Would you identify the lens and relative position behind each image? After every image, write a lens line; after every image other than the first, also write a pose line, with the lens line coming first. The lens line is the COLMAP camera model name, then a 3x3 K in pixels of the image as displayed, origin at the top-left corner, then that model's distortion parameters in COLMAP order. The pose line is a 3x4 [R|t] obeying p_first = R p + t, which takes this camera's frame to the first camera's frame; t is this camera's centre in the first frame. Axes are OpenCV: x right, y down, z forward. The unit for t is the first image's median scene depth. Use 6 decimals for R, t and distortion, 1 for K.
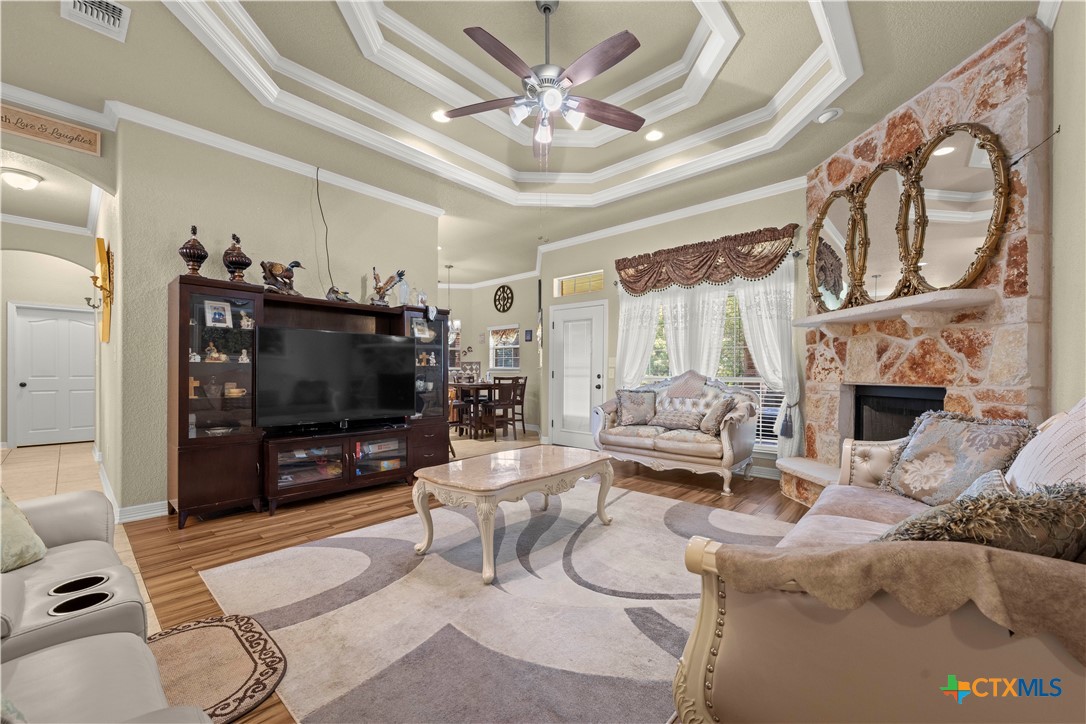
lens RADIAL K [[430.0, 0, 556.9], [0, 430.0, 373.8], [0, 0, 1]] dist [-0.000051, -0.000125]
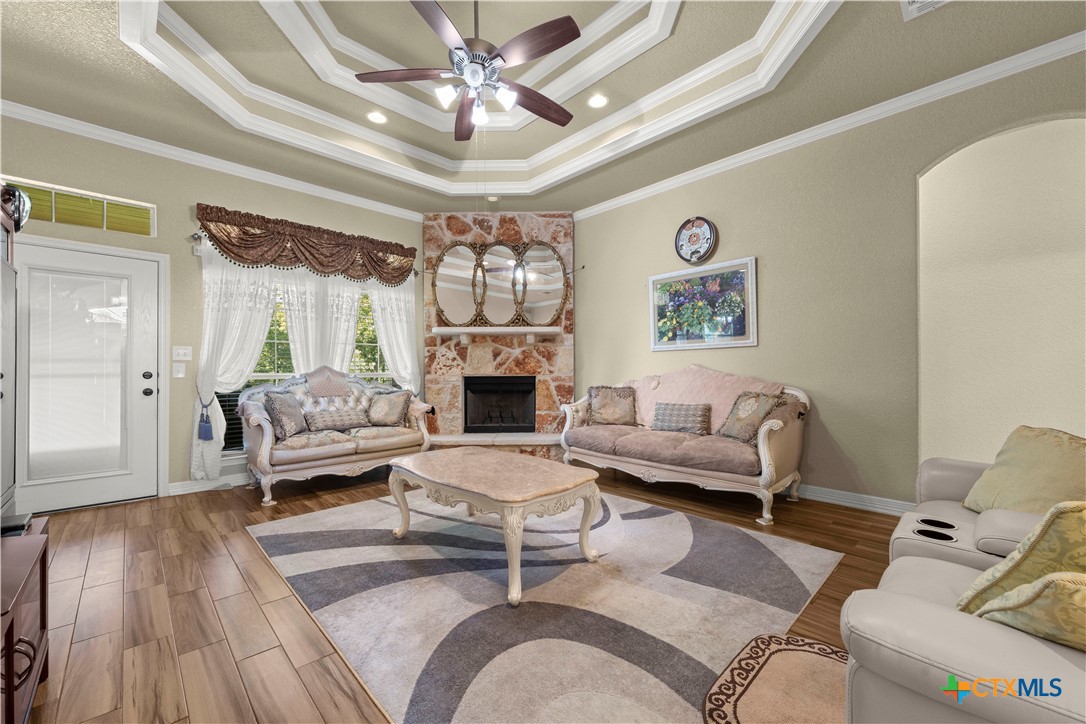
lens RADIAL K [[429.1, 0, 540.3], [0, 429.1, 367.8], [0, 0, 1]] dist [0.001422, 0.000009]
pose [[0.086783, 0.001193, 0.996227, -0.845541], [0.005946, 0.999981, -0.001715, -0.000231], [-0.996210, 0.006072, 0.086774, 0.698565]]
